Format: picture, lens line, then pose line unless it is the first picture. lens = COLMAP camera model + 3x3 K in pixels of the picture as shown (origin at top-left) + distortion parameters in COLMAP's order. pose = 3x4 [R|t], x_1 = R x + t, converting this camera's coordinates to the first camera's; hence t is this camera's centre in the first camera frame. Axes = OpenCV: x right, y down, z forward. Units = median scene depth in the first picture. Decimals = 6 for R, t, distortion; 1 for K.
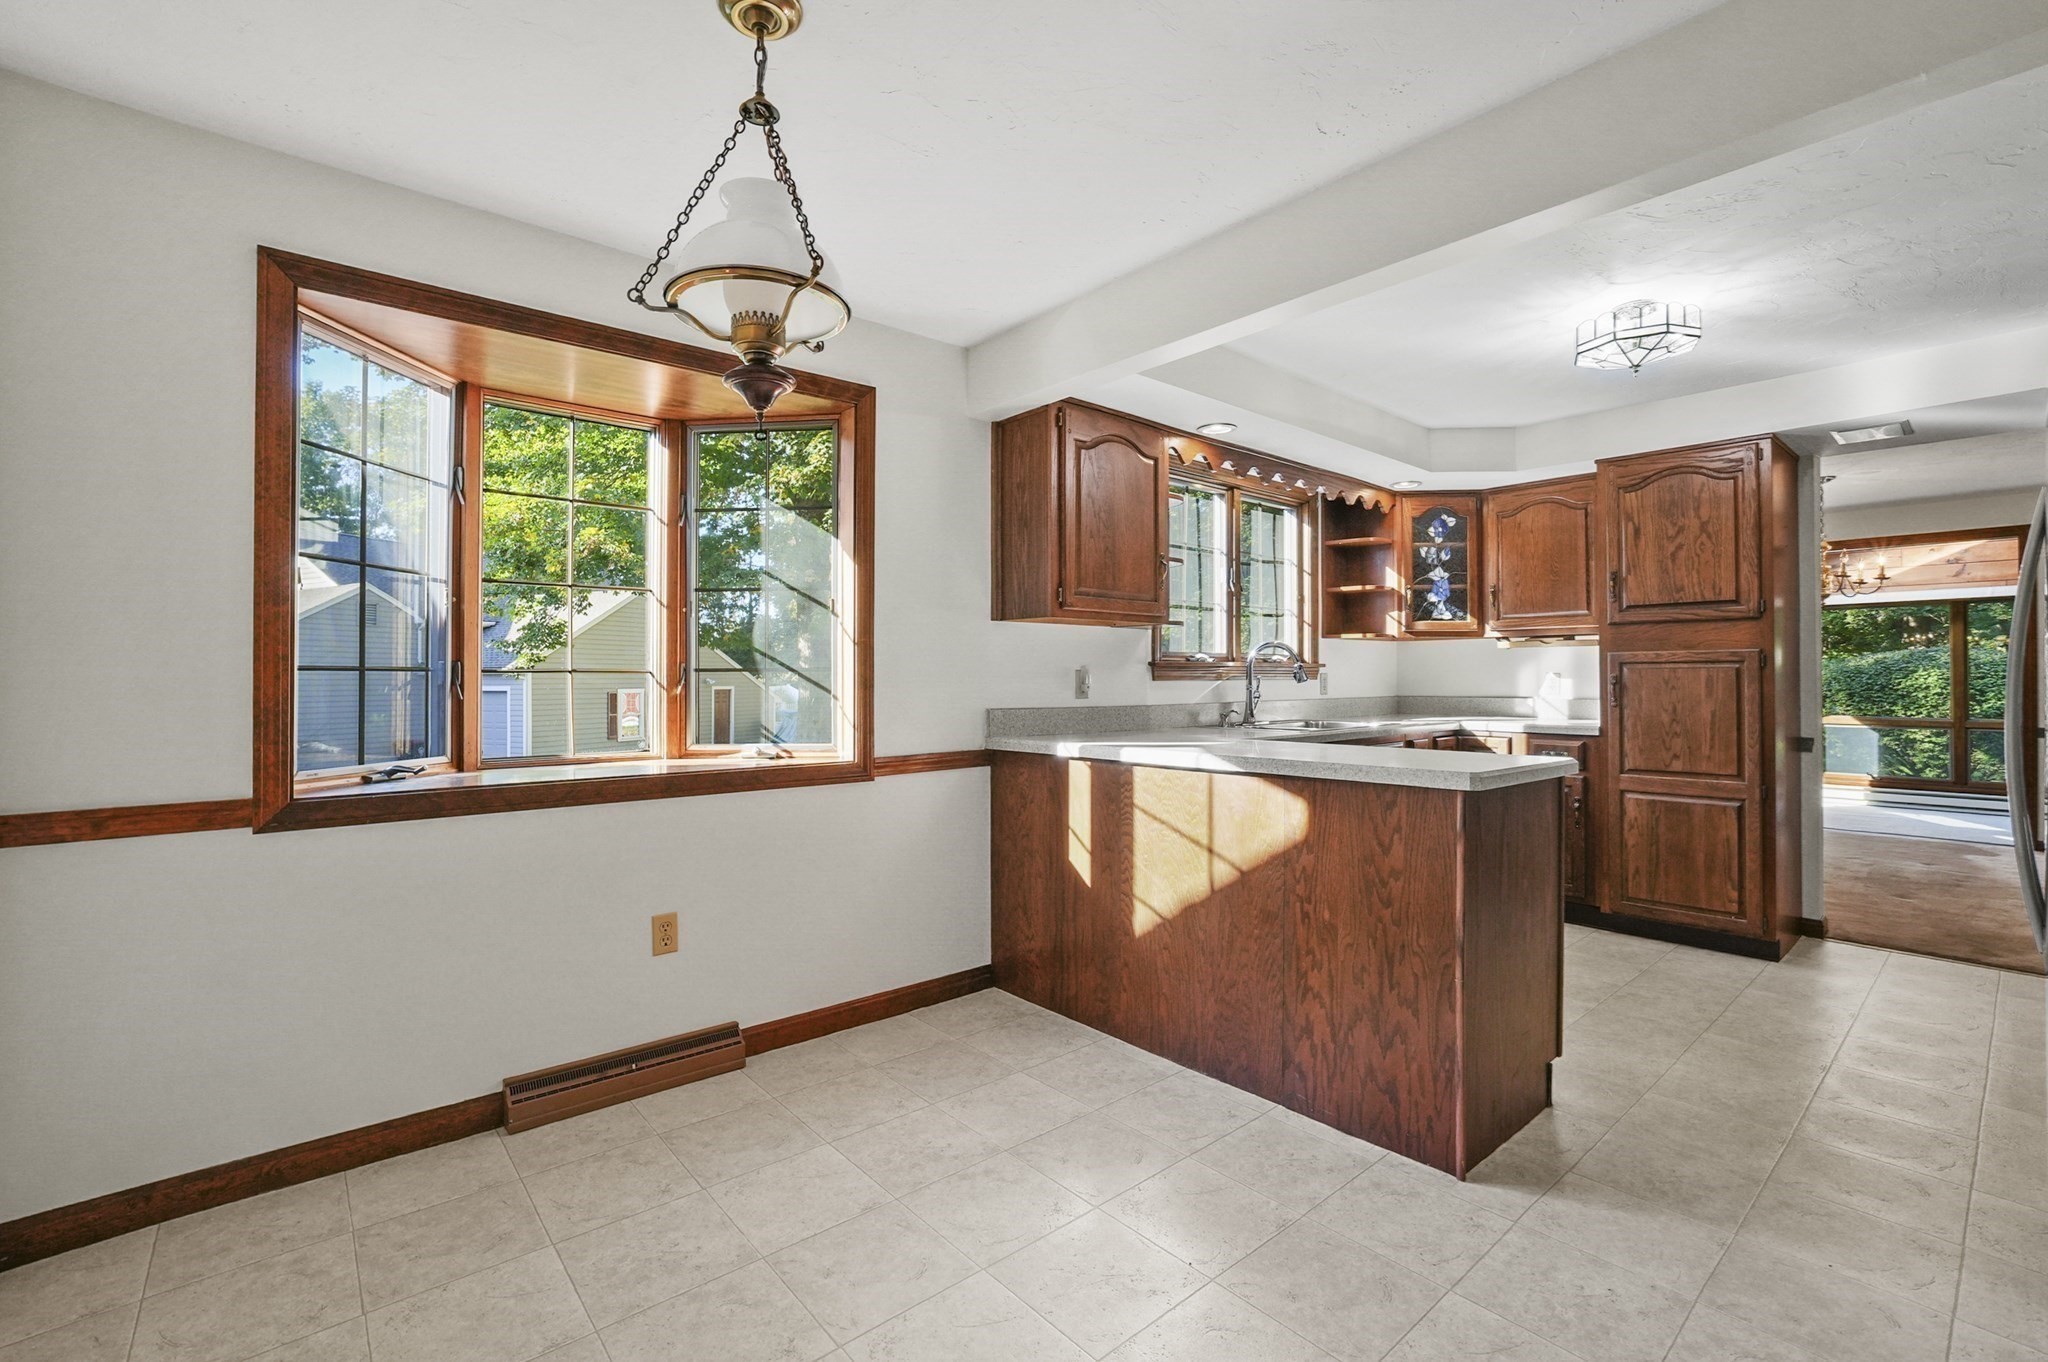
lens RADIAL K [[899.8, 0, 1020.2], [0, 899.8, 677.4], [0, 0, 1]] dist [-0.030148, 0.006327]
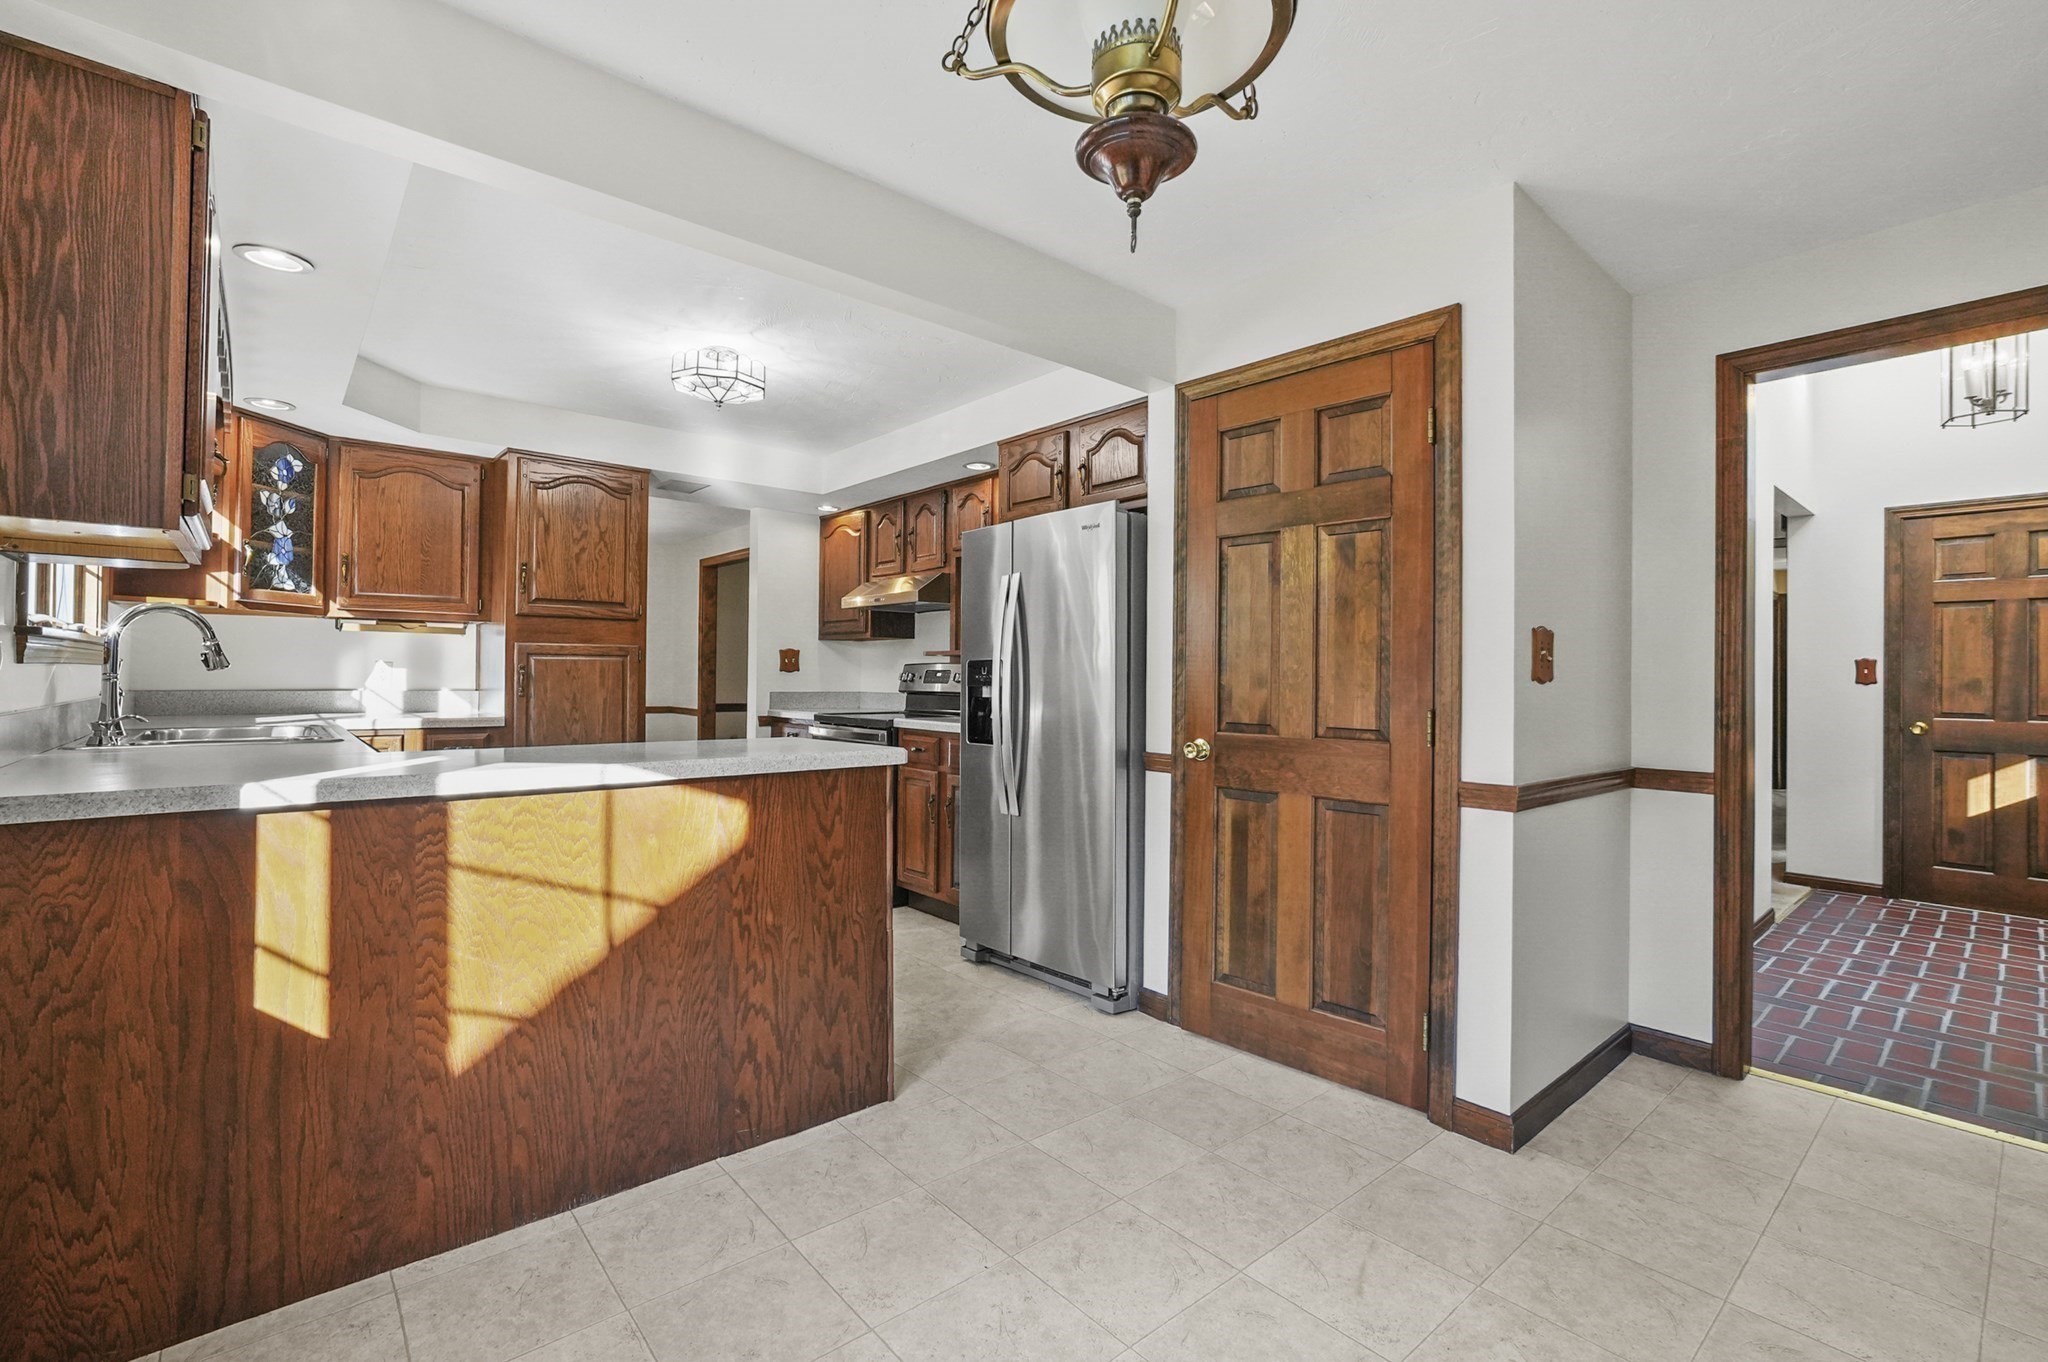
lens RADIAL K [[899.8, 0, 1025.7], [0, 899.8, 676.0], [0, 0, 1]] dist [-0.030148, 0.006327]
pose [[-0.005569, 0.002321, 0.999982, -0.491723], [-0.009829, 0.999949, -0.002375, 0.008831], [-0.999936, -0.009842, -0.005546, 0.607886]]
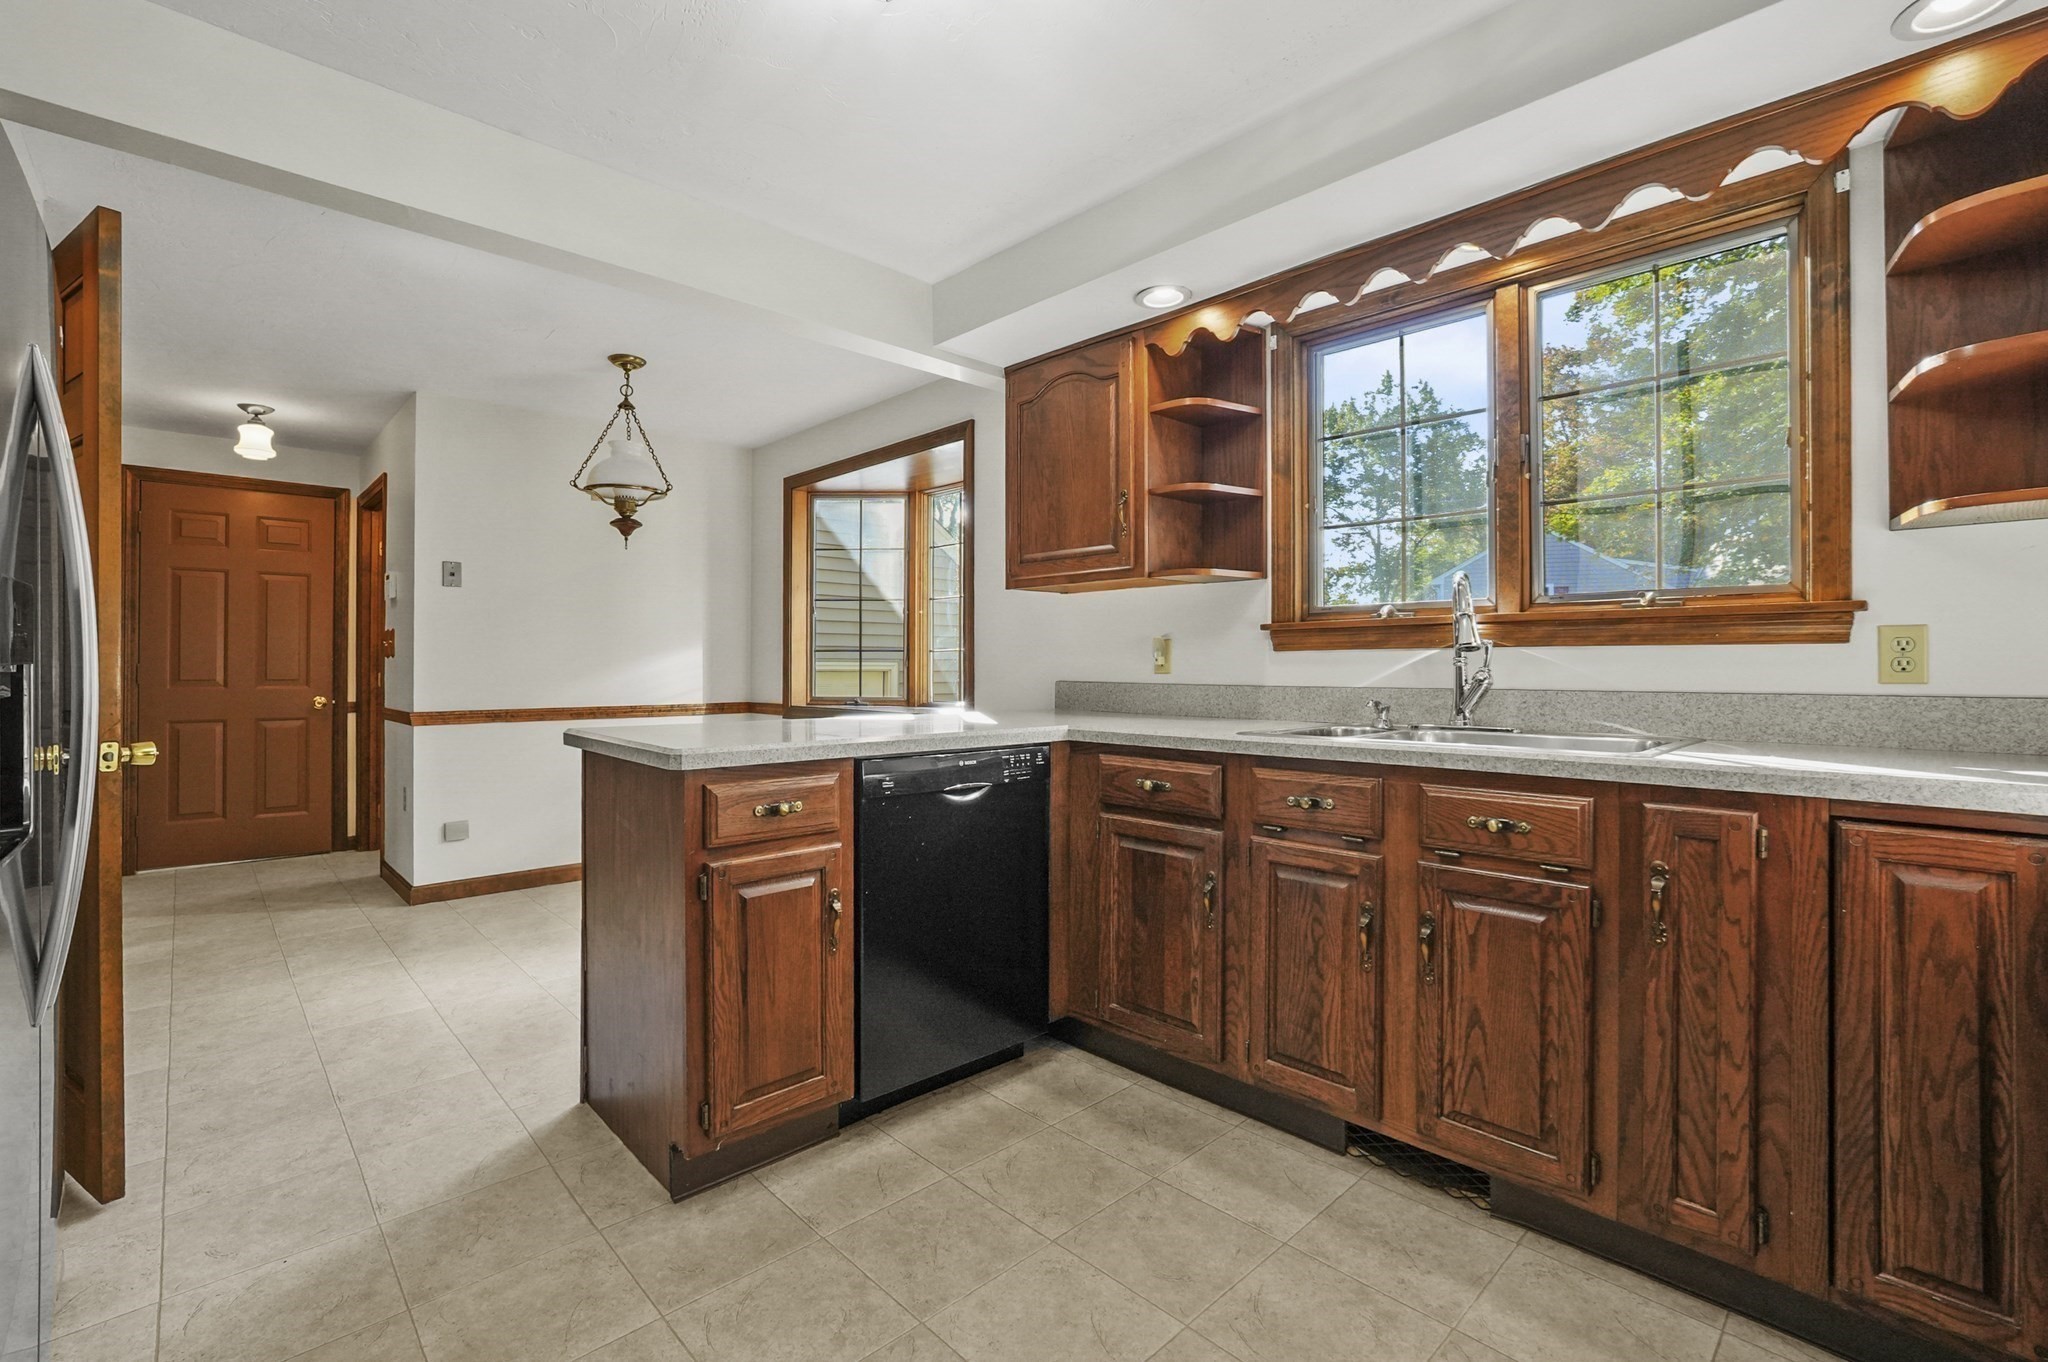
lens RADIAL K [[899.8, 0, 1012.6], [0, 899.8, 668.2], [0, 0, 1]] dist [-0.030148, 0.006327]
pose [[0.043937, 0.003246, -0.999029, 1.183649], [0.002406, 0.999991, 0.003354, 0.020203], [0.999031, -0.002551, 0.043929, 1.084738]]
